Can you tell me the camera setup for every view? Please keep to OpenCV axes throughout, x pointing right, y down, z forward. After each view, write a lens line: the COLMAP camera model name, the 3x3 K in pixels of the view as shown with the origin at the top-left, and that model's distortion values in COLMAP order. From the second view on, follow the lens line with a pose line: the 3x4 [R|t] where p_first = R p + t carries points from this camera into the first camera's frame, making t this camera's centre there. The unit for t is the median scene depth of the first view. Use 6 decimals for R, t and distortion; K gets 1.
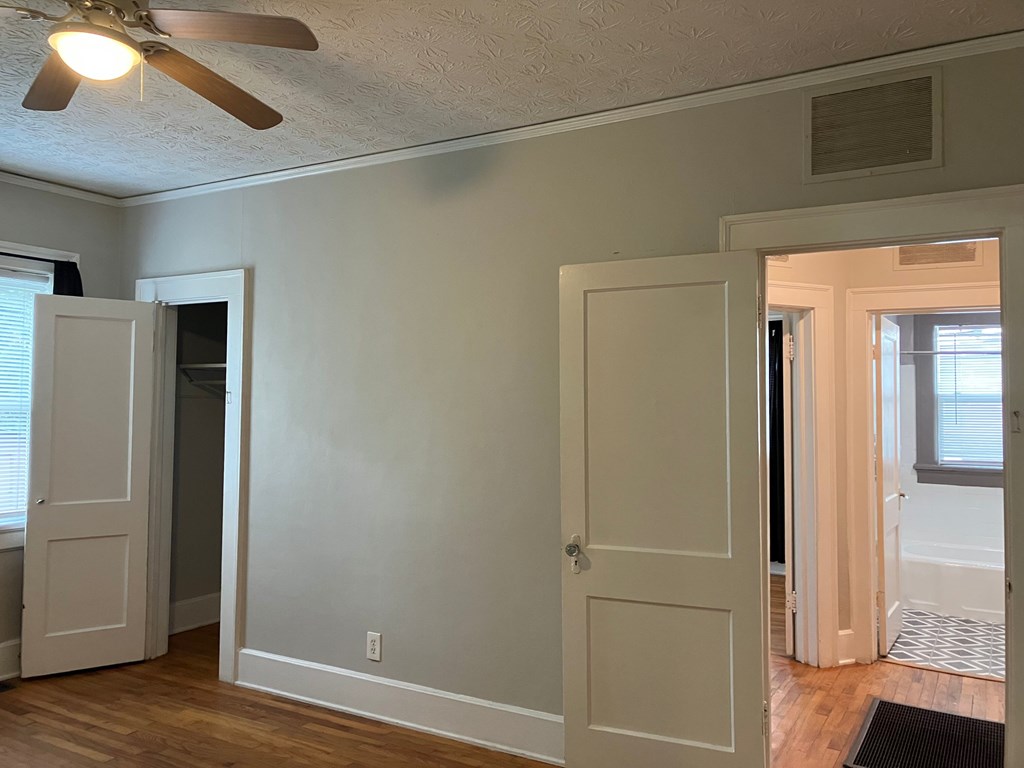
lens RADIAL K [[820.5, 0, 478.7], [0, 820.5, 363.2], [0, 0, 1]] dist [0.019738, -0.040435]
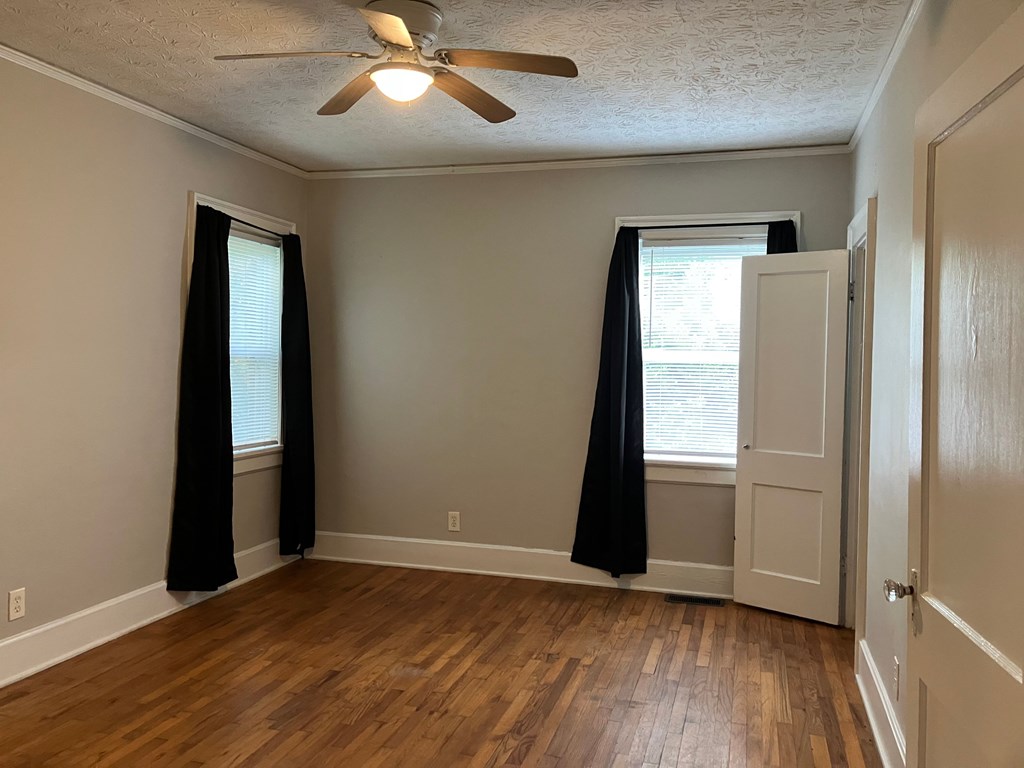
lens RADIAL K [[820.5, 0, 507.7], [0, 820.5, 362.8], [0, 0, 1]] dist [0.019738, -0.040435]
pose [[0.257375, 0.005541, -0.966296, 0.459299], [0.032945, 0.999352, 0.014506, 0.032152], [0.965750, -0.035568, 0.257026, 0.435049]]
